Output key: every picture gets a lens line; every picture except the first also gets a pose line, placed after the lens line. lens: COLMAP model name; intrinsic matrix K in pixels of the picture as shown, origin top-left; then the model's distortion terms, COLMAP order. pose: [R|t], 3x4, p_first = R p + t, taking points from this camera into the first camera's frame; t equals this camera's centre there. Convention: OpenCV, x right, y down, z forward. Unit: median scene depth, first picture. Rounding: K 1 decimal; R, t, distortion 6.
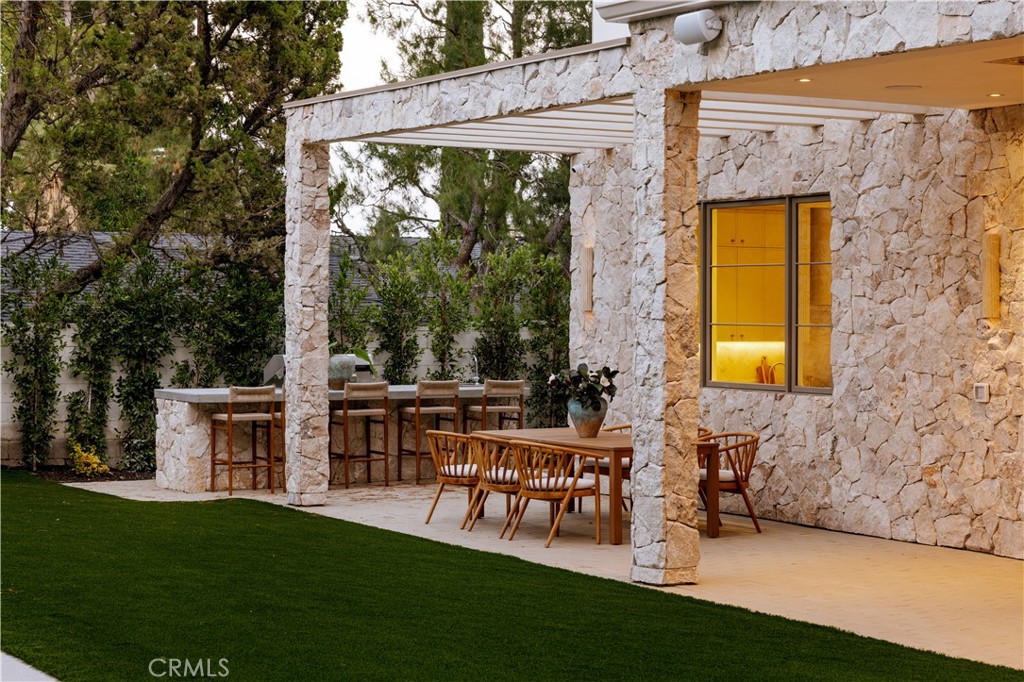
lens RADIAL K [[1968.3, 0, 512.0], [0, 1968.3, 341.0], [0, 0, 1]] dist [0.264872, -0.013462]
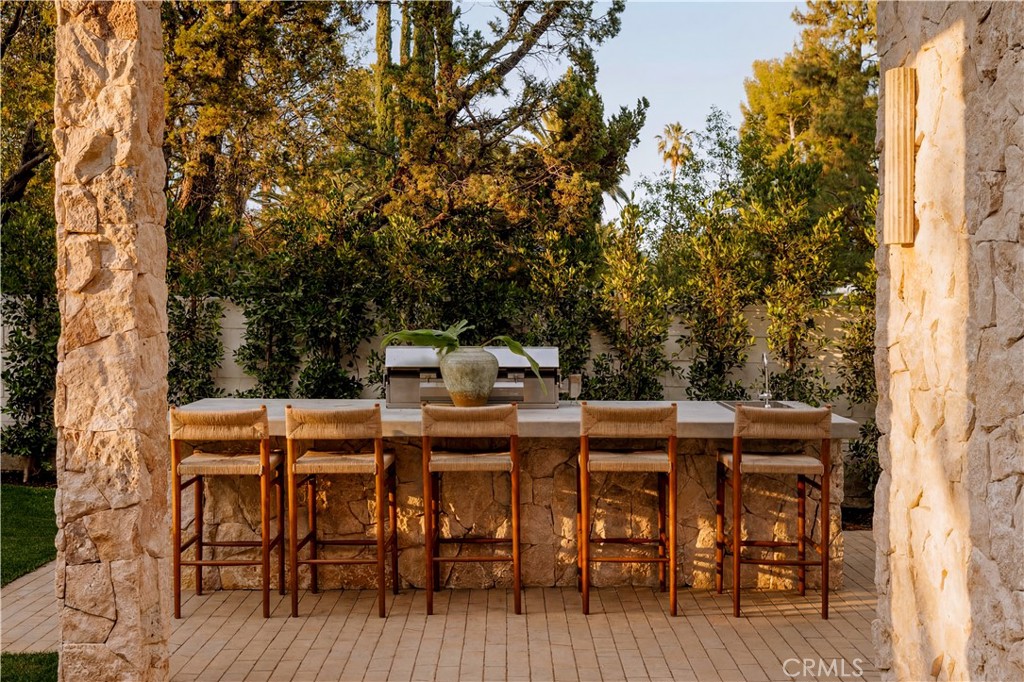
lens RADIAL K [[1090.5, 0, 512.0], [0, 1090.5, 341.0], [0, 0, 1]] dist [0.185570, 0.003382]
pose [[0.858645, 0.013012, -0.512406, 0.084607], [-0.005722, 0.999859, 0.015801, -0.000236], [0.512539, -0.010636, 0.858598, 0.806980]]
